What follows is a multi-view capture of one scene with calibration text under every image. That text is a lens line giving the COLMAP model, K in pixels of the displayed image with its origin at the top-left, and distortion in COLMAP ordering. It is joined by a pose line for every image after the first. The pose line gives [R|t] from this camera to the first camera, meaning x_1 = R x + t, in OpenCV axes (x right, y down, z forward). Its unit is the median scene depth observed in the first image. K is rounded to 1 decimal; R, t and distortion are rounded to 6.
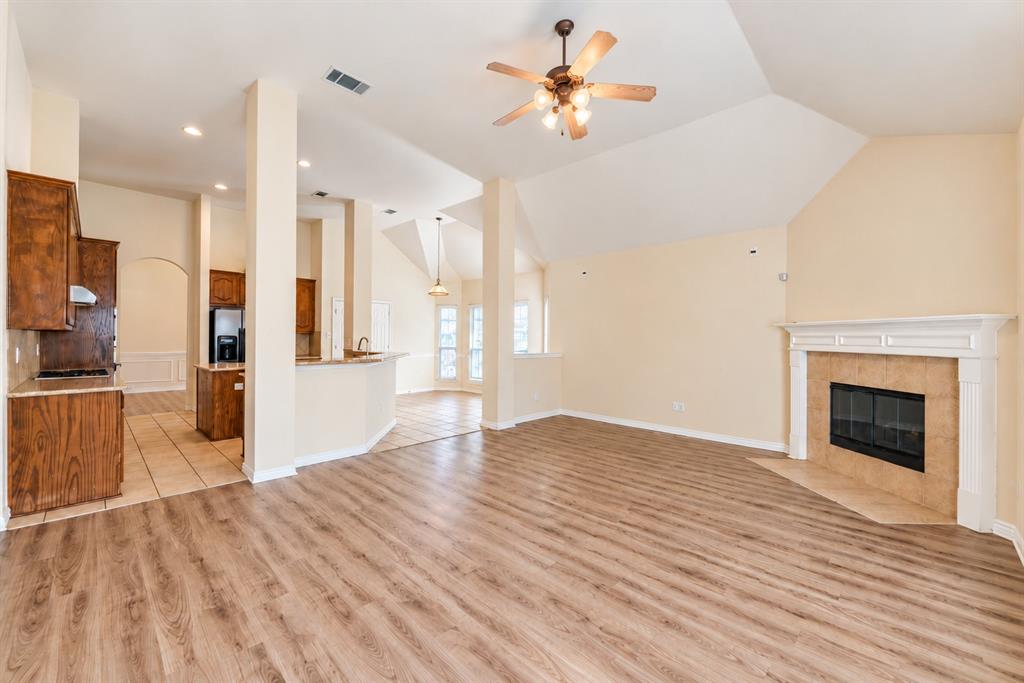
lens RADIAL K [[417.7, 0, 510.8], [0, 417.7, 333.3], [0, 0, 1]] dist [0.000507, 0.000238]
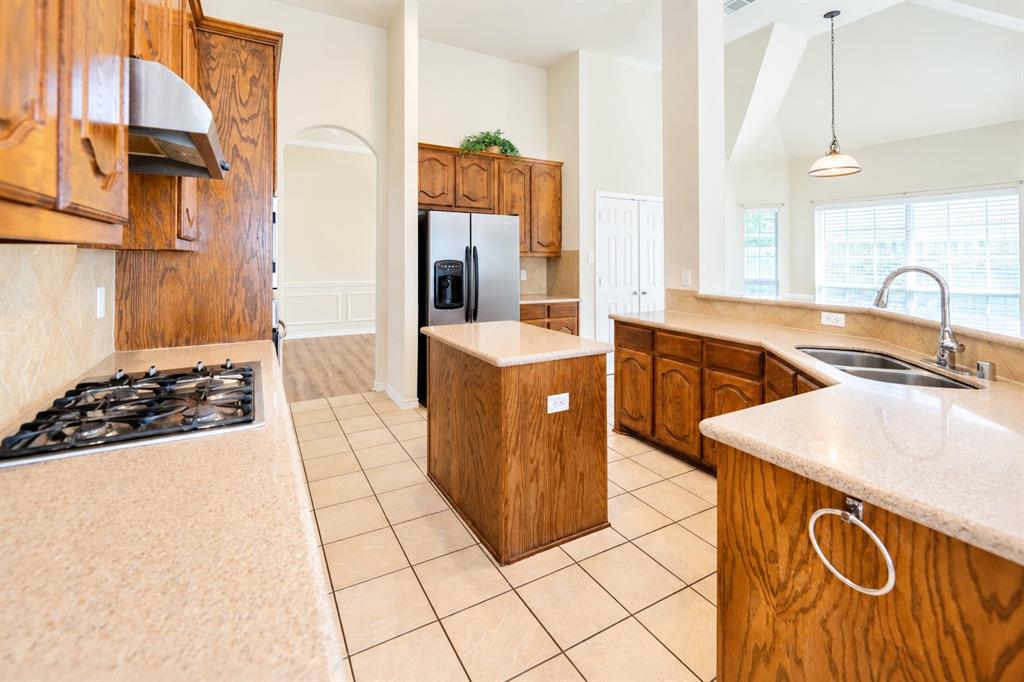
lens RADIAL K [[450.8, 0, 513.4], [0, 450.8, 257.6], [0, 0, 1]] dist [0.000454, 0.000091]
pose [[0.965910, -0.003451, -0.258855, -0.455904], [0.003261, 0.999994, -0.001166, 0.002552], [0.258857, 0.000282, 0.965916, 0.477214]]
